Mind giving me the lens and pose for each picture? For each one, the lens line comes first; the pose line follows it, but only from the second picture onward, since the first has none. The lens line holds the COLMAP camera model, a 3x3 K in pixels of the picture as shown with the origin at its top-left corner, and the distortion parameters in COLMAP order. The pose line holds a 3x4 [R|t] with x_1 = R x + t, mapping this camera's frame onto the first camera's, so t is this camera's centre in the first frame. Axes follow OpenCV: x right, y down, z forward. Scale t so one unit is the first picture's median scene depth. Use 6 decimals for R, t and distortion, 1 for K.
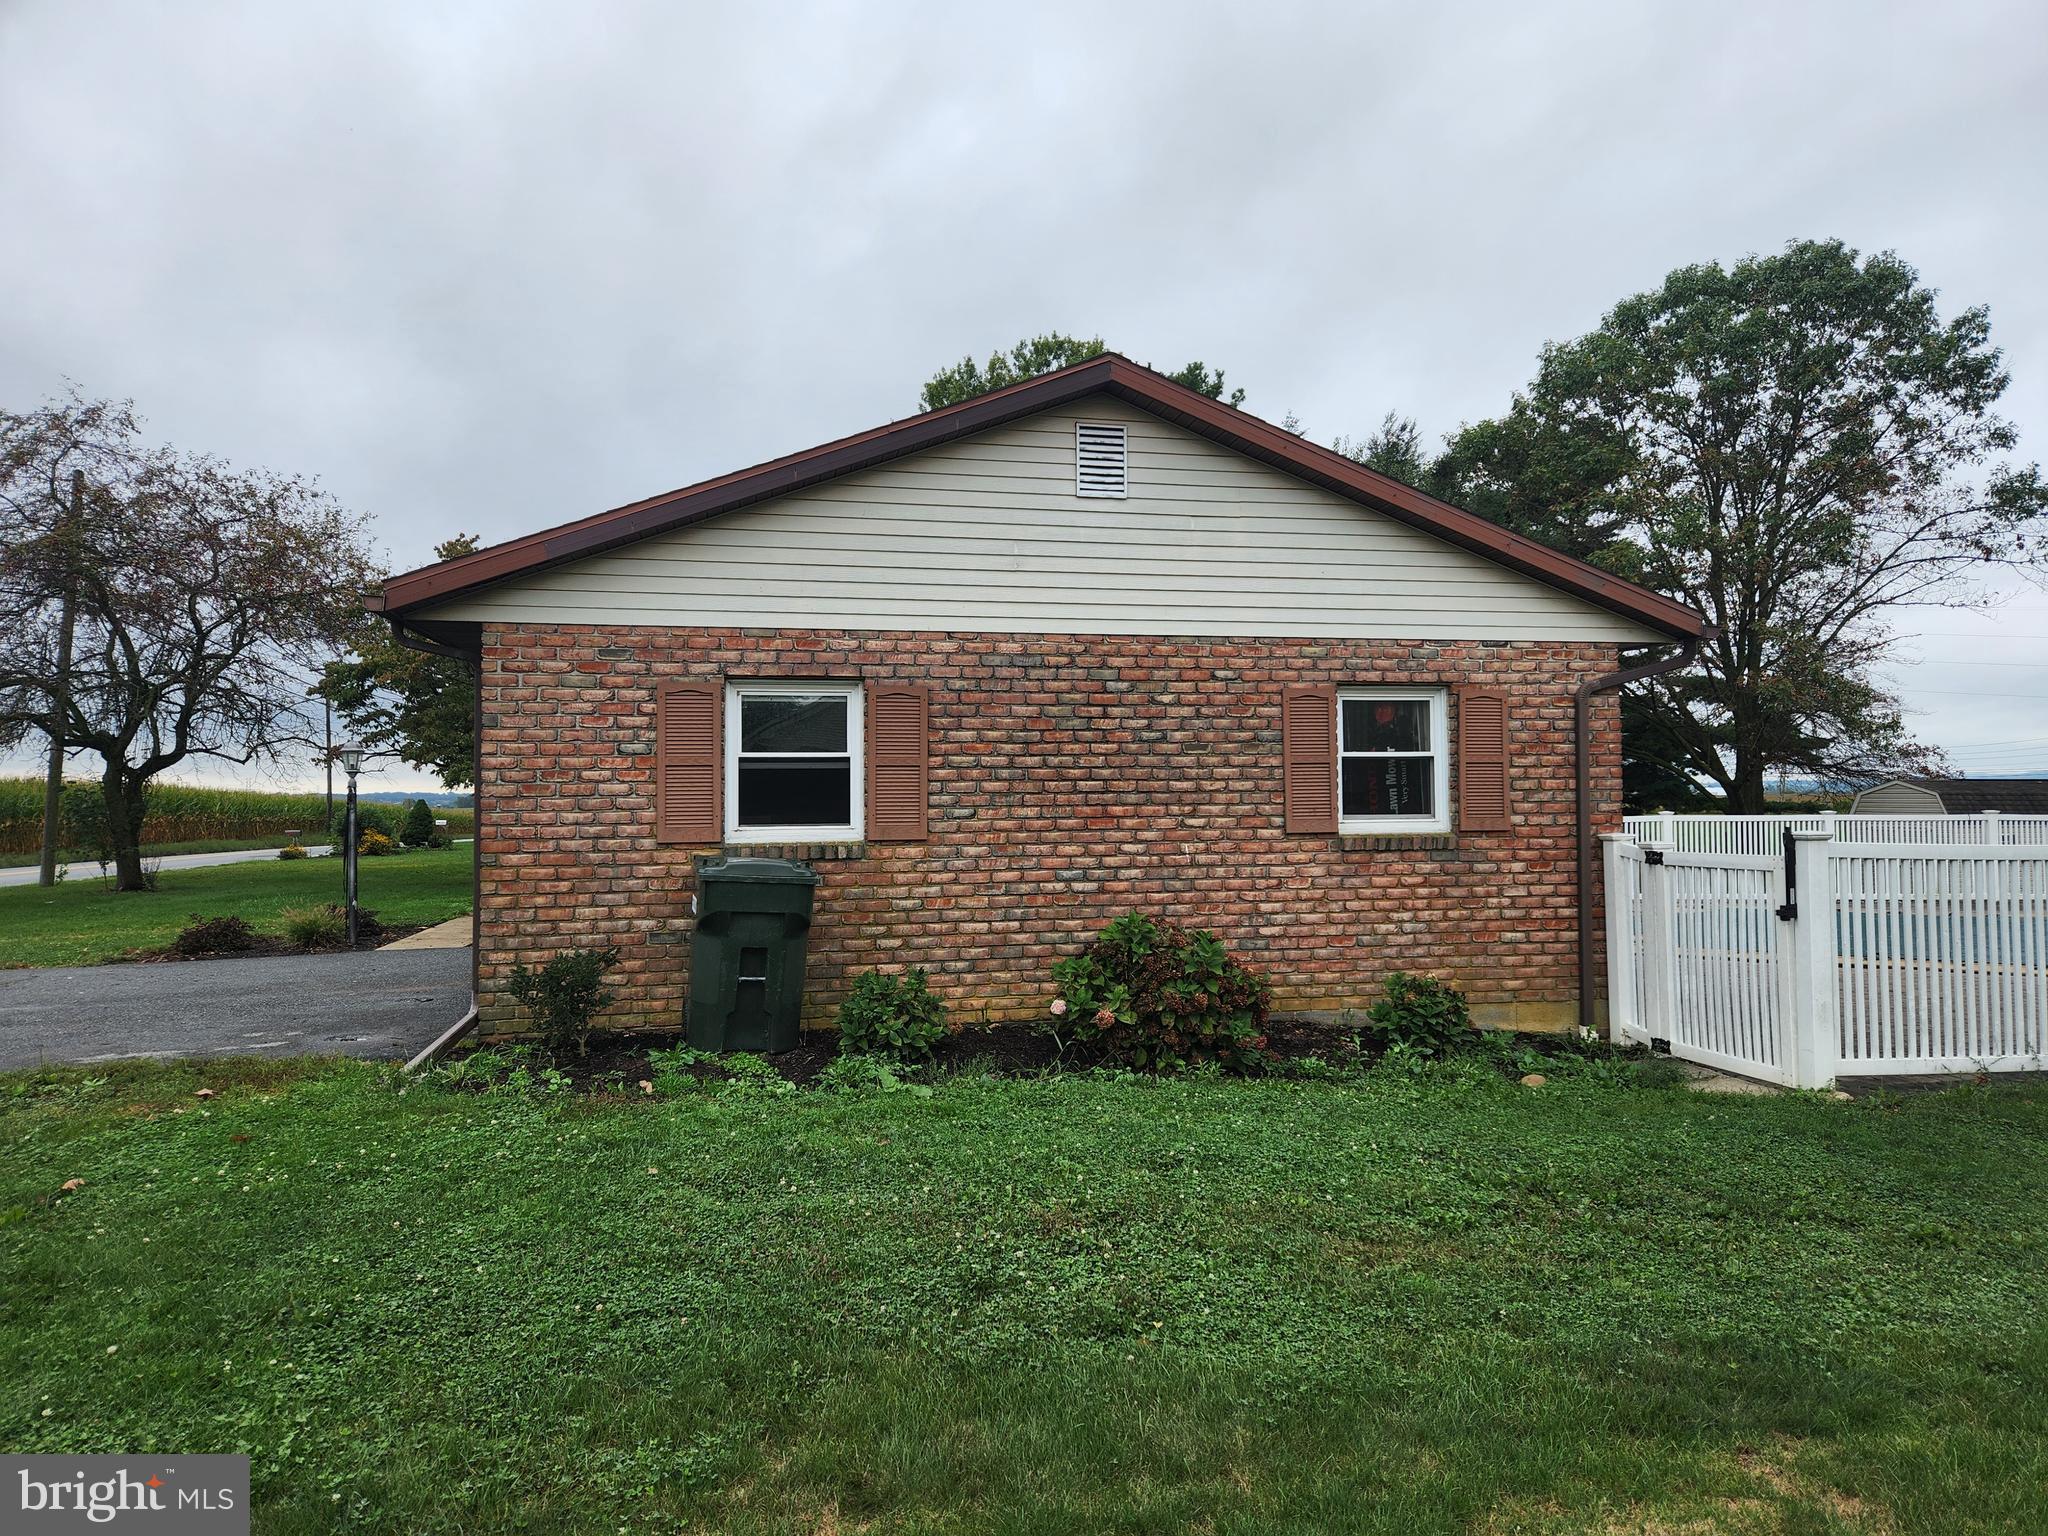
lens RADIAL K [[1363.9, 0, 1054.8], [0, 1363.9, 748.3], [0, 0, 1]] dist [0.067467, -0.058847]
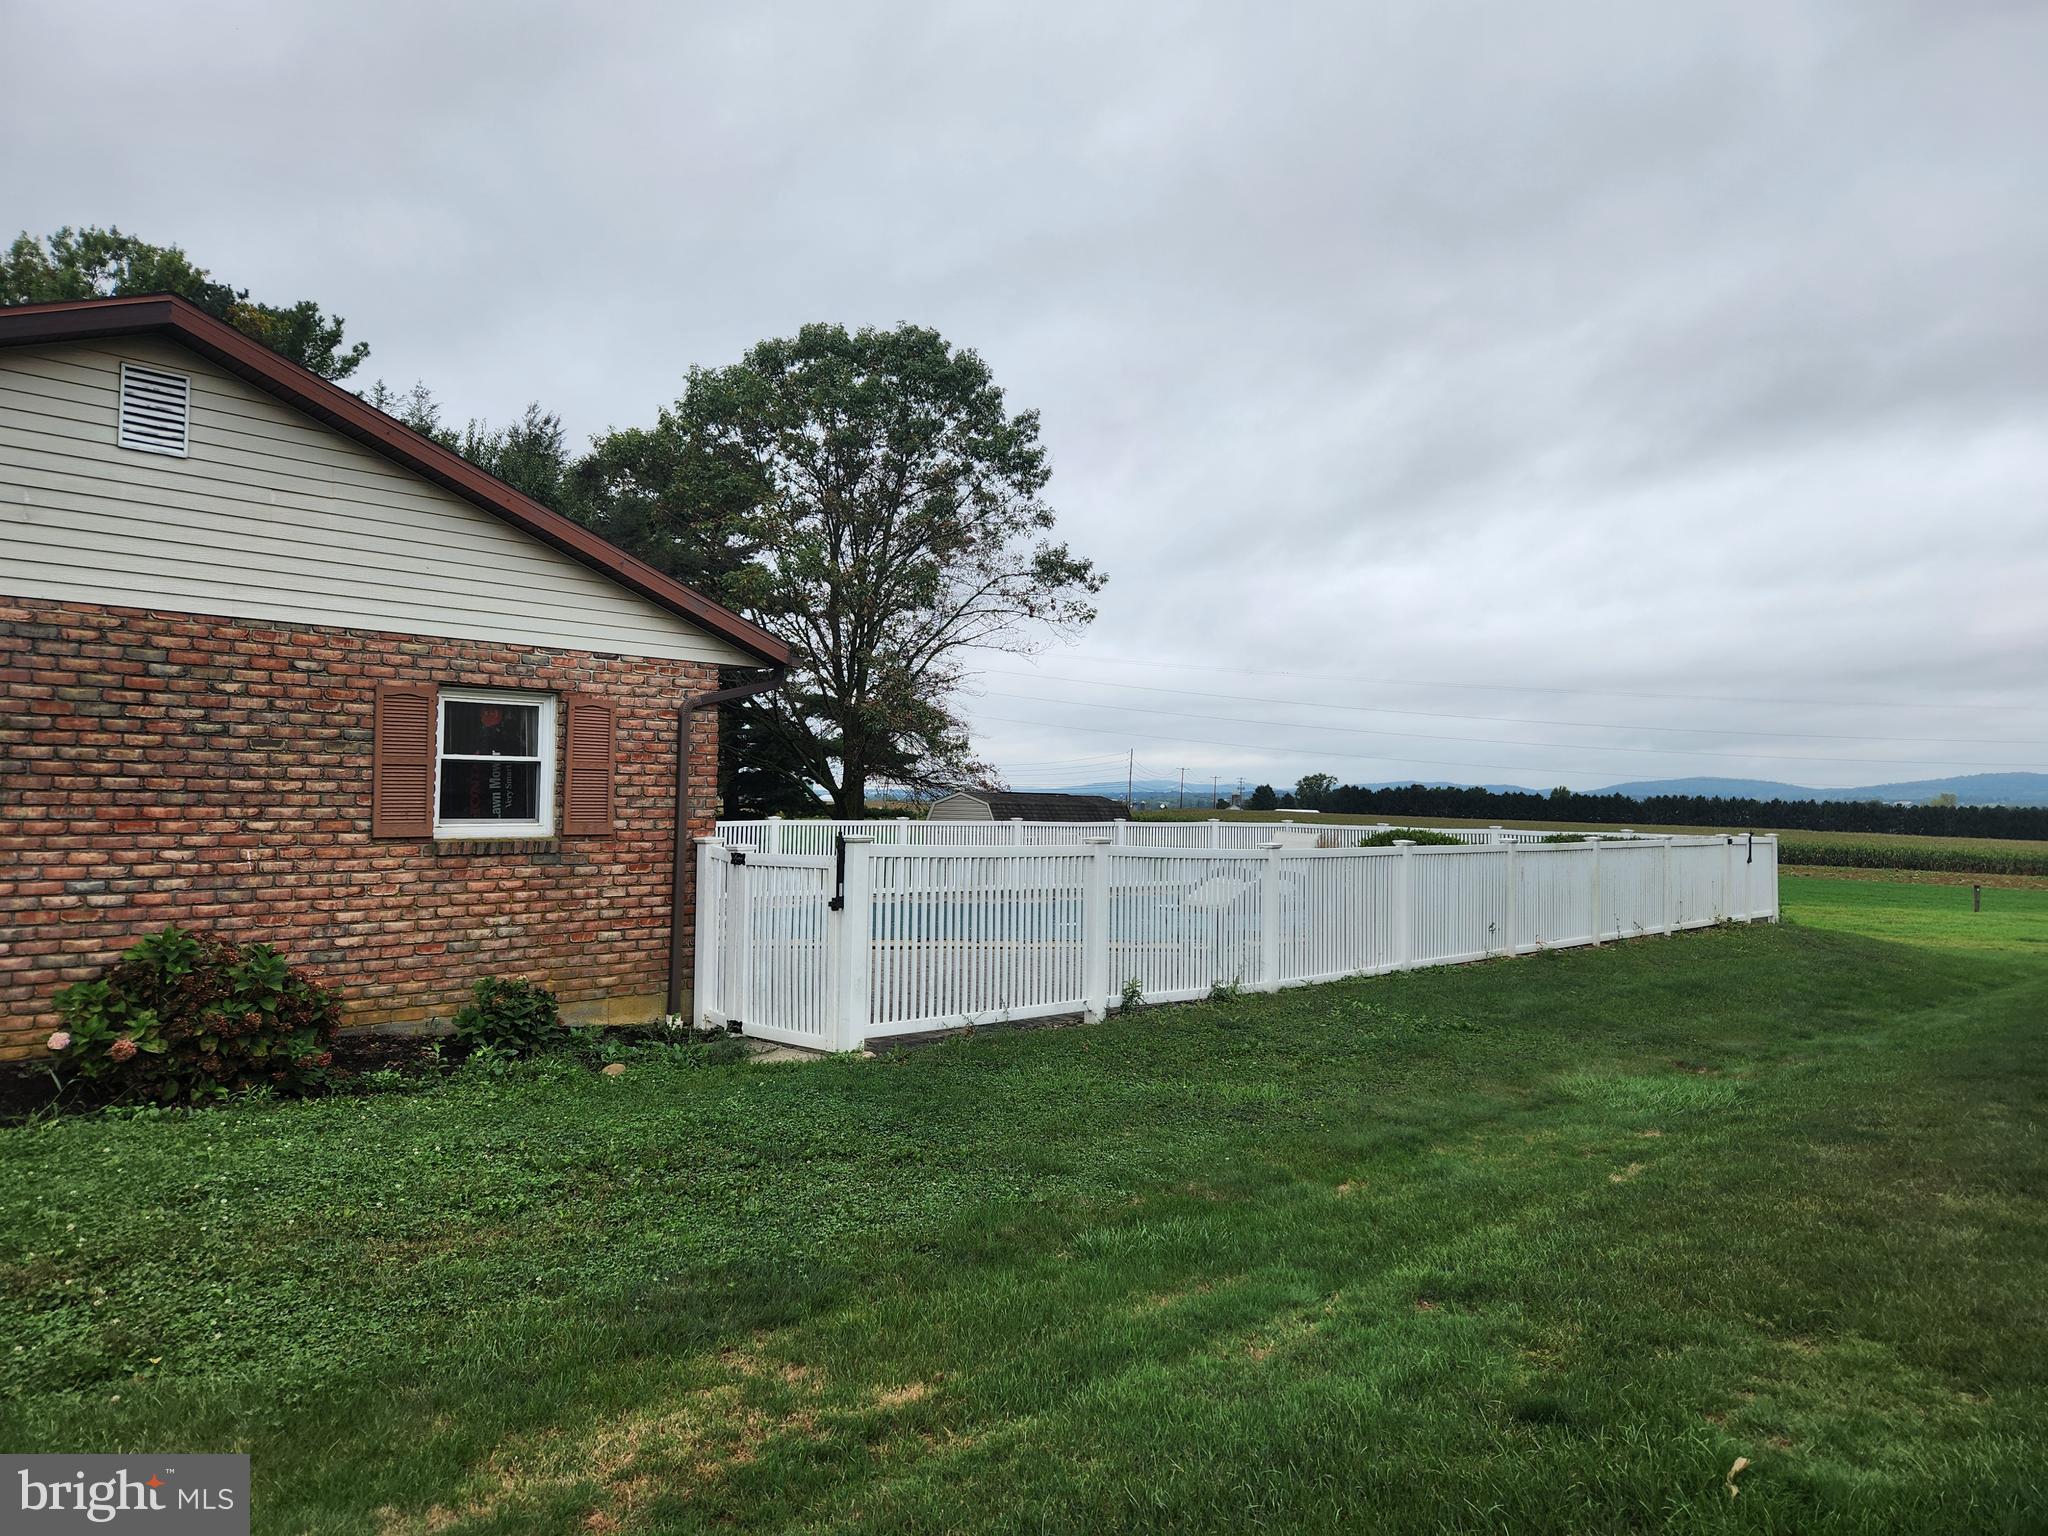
lens RADIAL K [[1363.9, 0, 1057.8], [0, 1363.9, 748.8], [0, 0, 1]] dist [0.067467, -0.058847]
pose [[0.820988, 0.039695, 0.569564, 0.002765], [-0.038580, 0.999157, -0.014024, -0.001108], [-0.569641, -0.010461, 0.821827, -0.014716]]
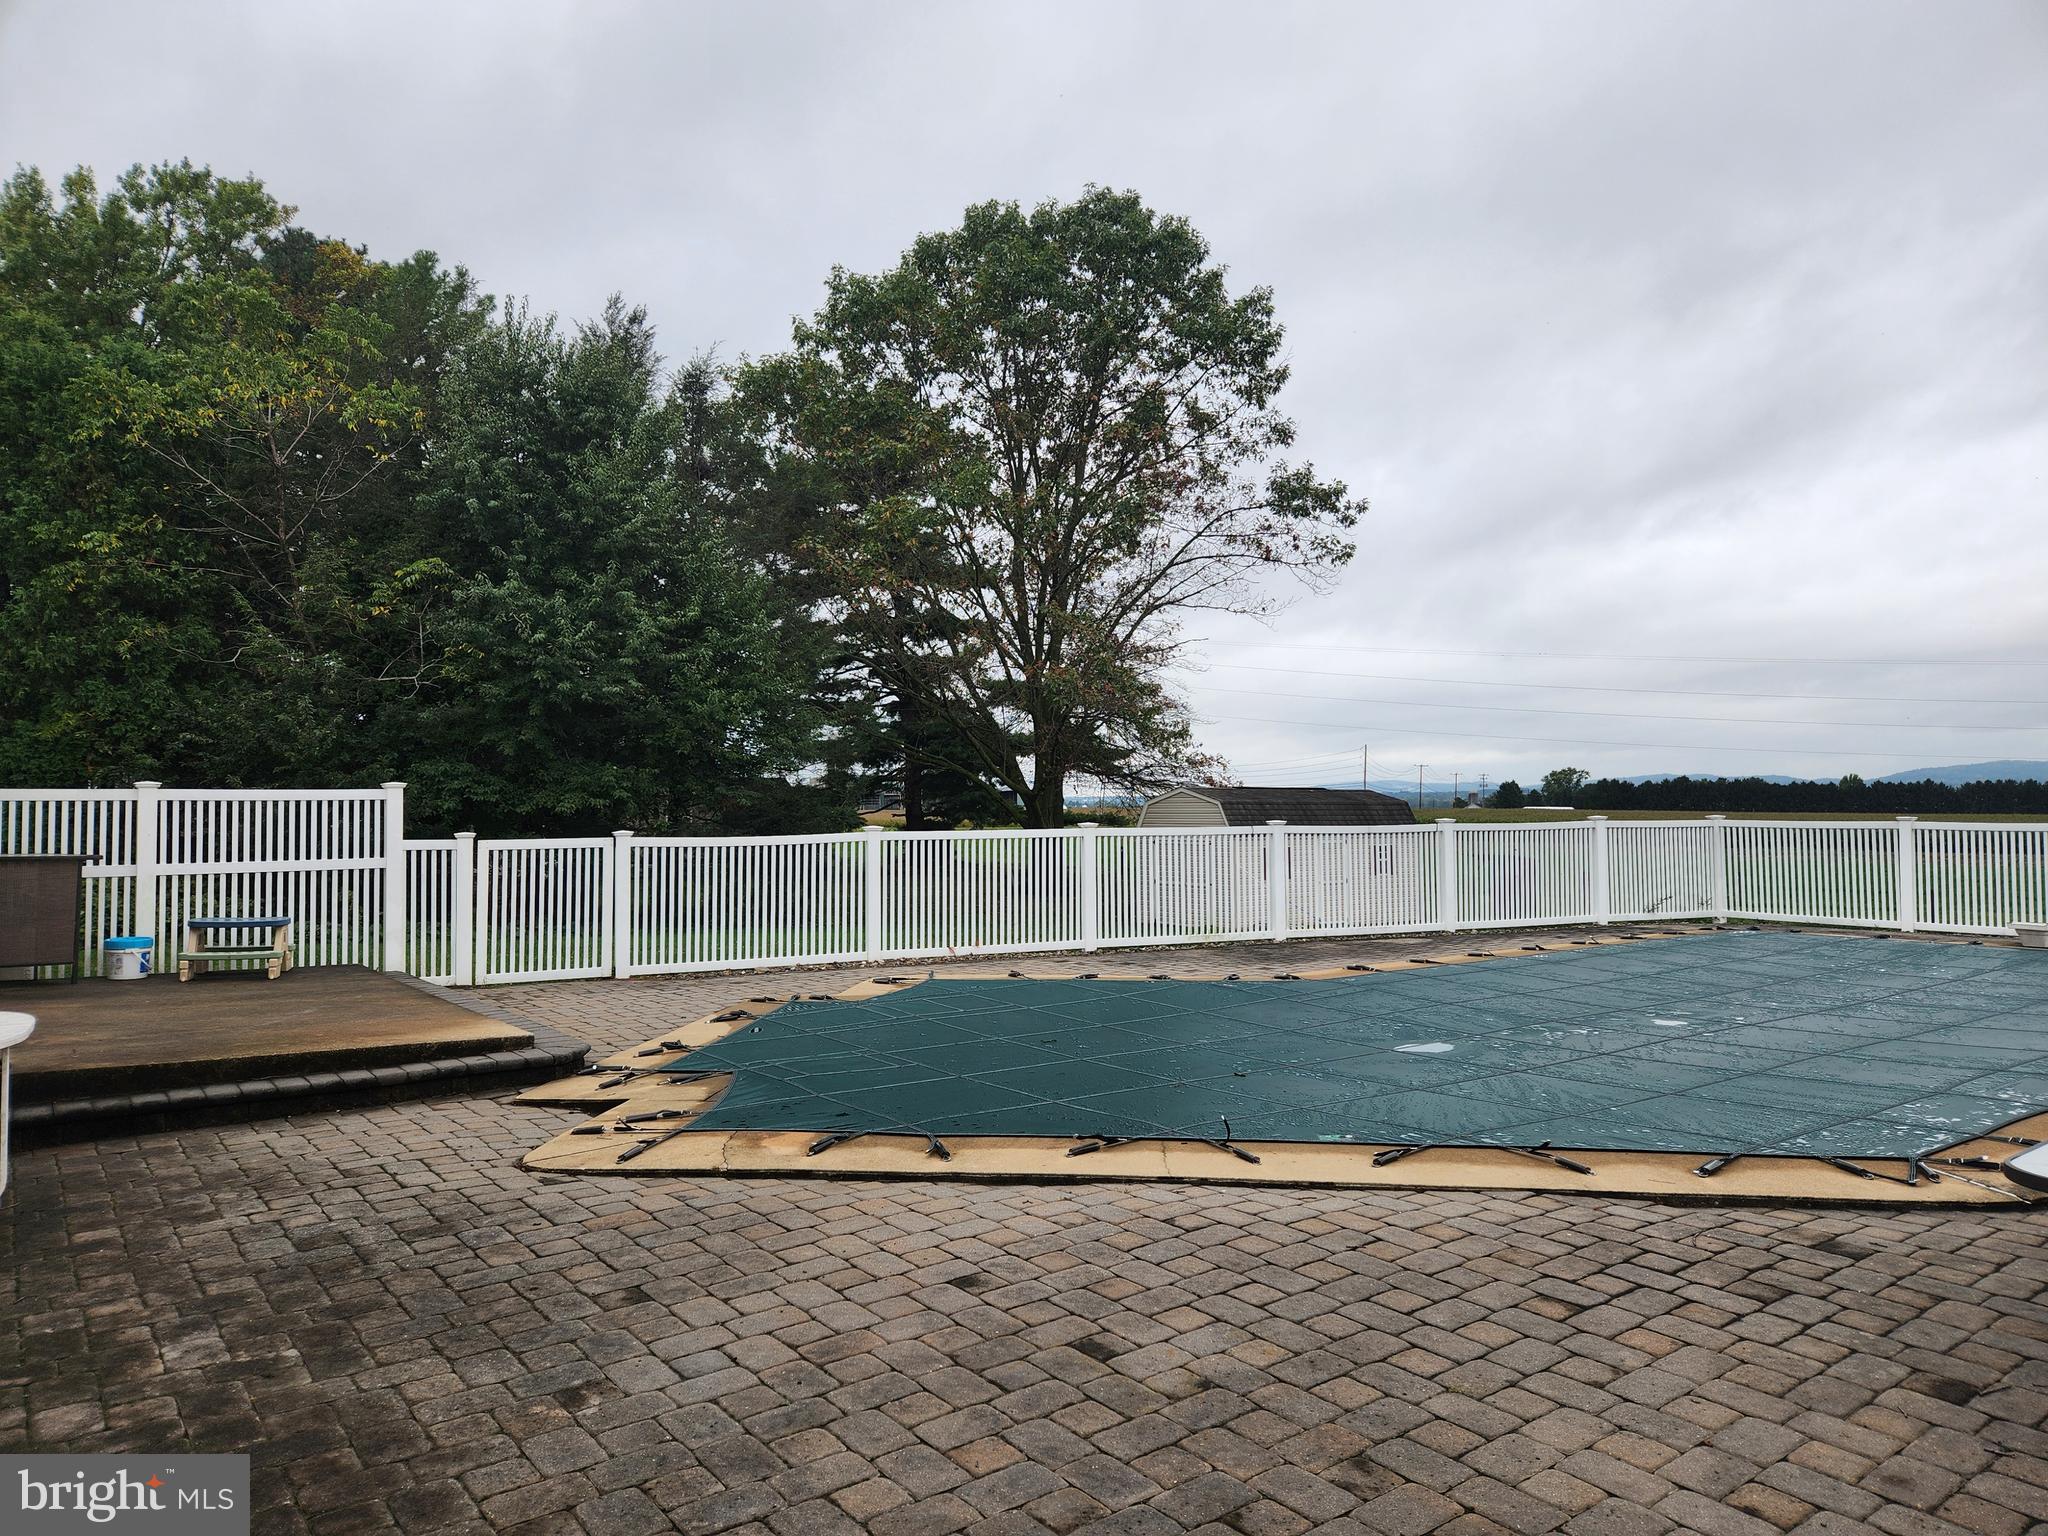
lens RADIAL K [[1363.9, 0, 1050.4], [0, 1363.9, 773.8], [0, 0, 1]] dist [0.067467, -0.058847]
pose [[0.904257, 0.008476, 0.426904, 0.140011], [-0.011287, 0.999928, 0.004053, 0.009882], [-0.426839, -0.008483, 0.904288, 0.217478]]
